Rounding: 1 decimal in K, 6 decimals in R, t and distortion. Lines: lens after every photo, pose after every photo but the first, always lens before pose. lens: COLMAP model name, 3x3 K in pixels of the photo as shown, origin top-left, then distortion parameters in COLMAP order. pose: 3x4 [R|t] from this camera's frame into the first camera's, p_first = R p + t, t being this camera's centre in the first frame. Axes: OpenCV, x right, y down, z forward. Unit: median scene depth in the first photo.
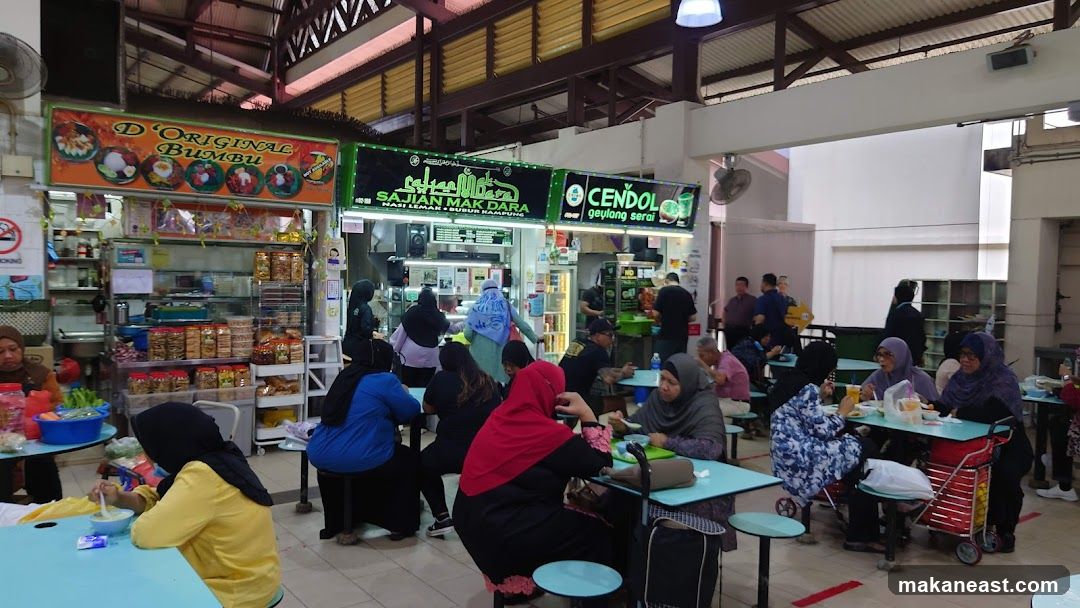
lens RADIAL K [[771.1, 0, 537.7], [0, 771.1, 323.5], [0, 0, 1]] dist [0.000806, 0.000528]
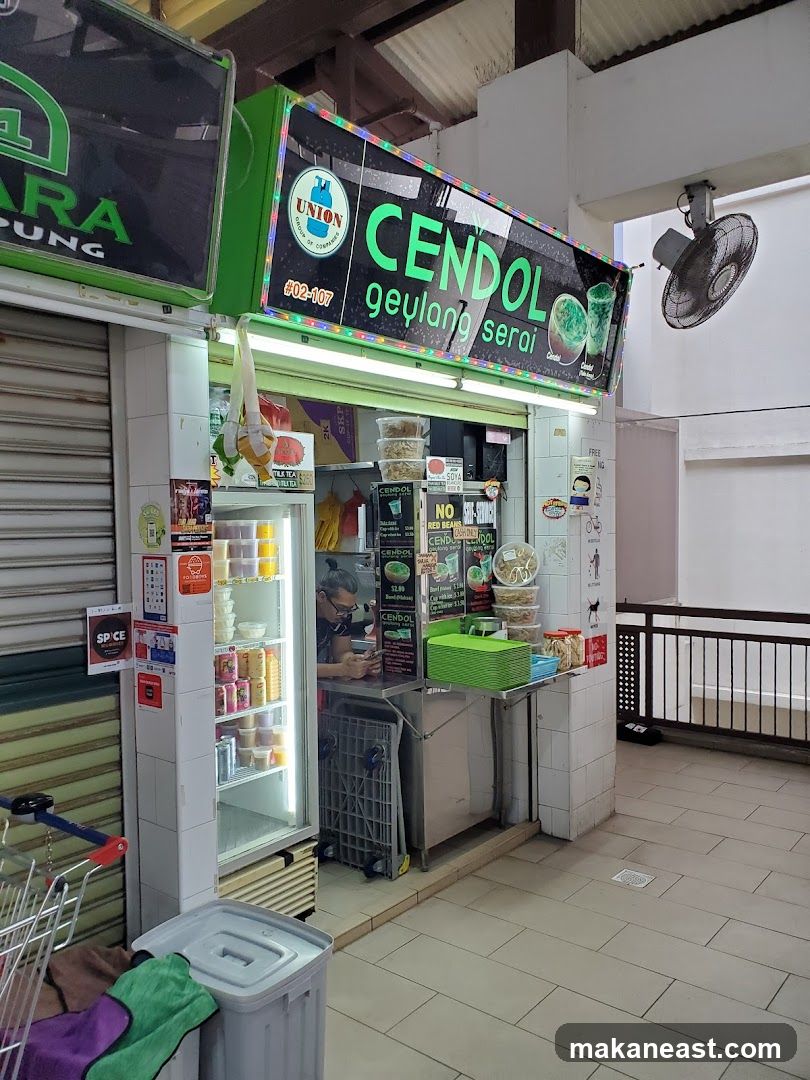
lens RADIAL K [[809.5, 0, 347.0], [0, 809.5, 559.6], [0, 0, 1]] dist [0.002558, -0.006935]
pose [[0.982186, -0.040107, 0.183580, 0.002971], [0.043135, 0.998991, -0.012527, -0.044503], [-0.182892, 0.020222, 0.982925, 0.698867]]
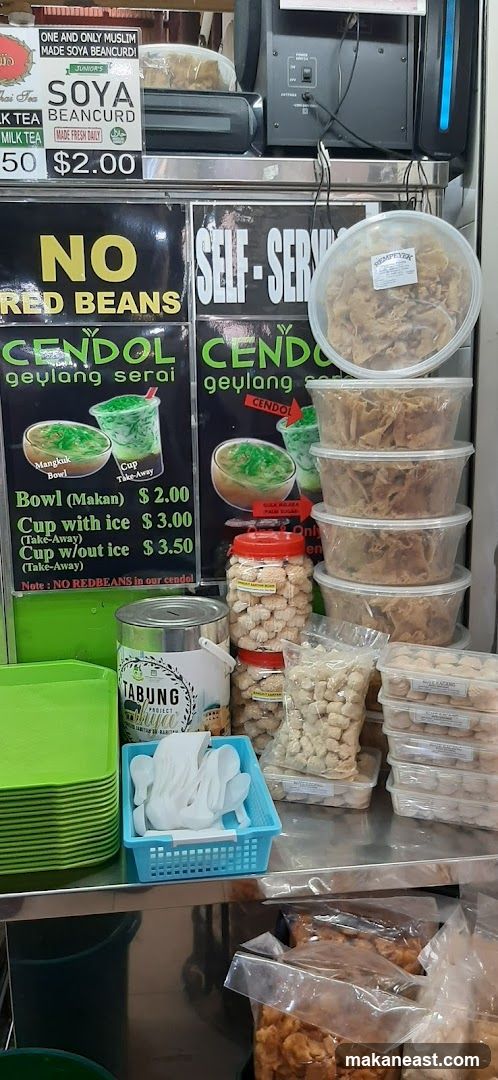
lens RADIAL K [[828.7, 0, 240.6], [0, 828.7, 544.8], [0, 0, 1]] dist [0.075086, -0.192712]
pose [[0.870133, 0.071643, -0.487581, 0.223994], [-0.009138, 0.991552, 0.129385, -0.043568], [0.492732, -0.108127, 0.863437, 0.989504]]
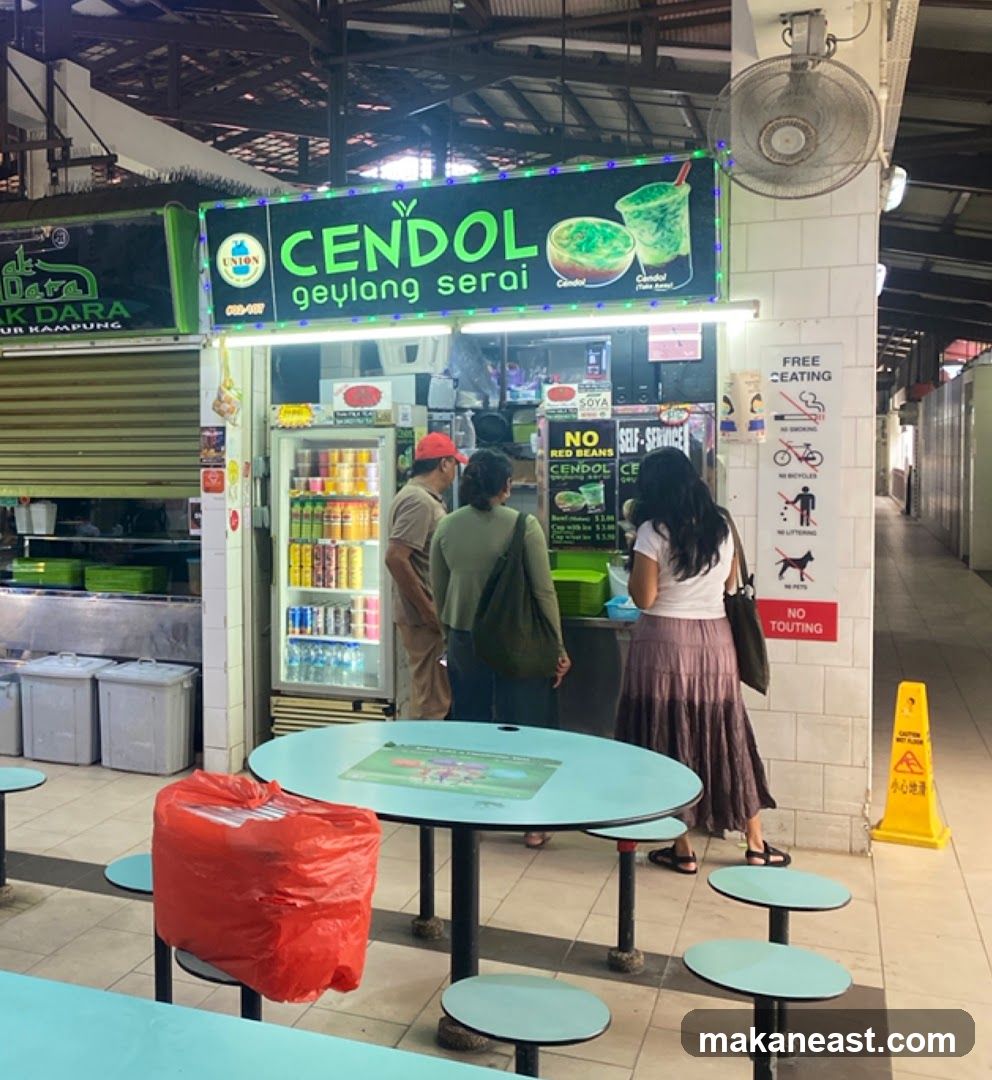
lens RADIAL K [[1302.5, 0, 139.6], [0, 1302.5, 522.0], [0, 0, 1]] dist [0.120633, -0.344705]
pose [[0.434210, 0.027778, -0.900383, 0.630973], [-0.040133, 0.999129, 0.011471, -0.029514], [0.899917, 0.031154, 0.434946, 0.615609]]
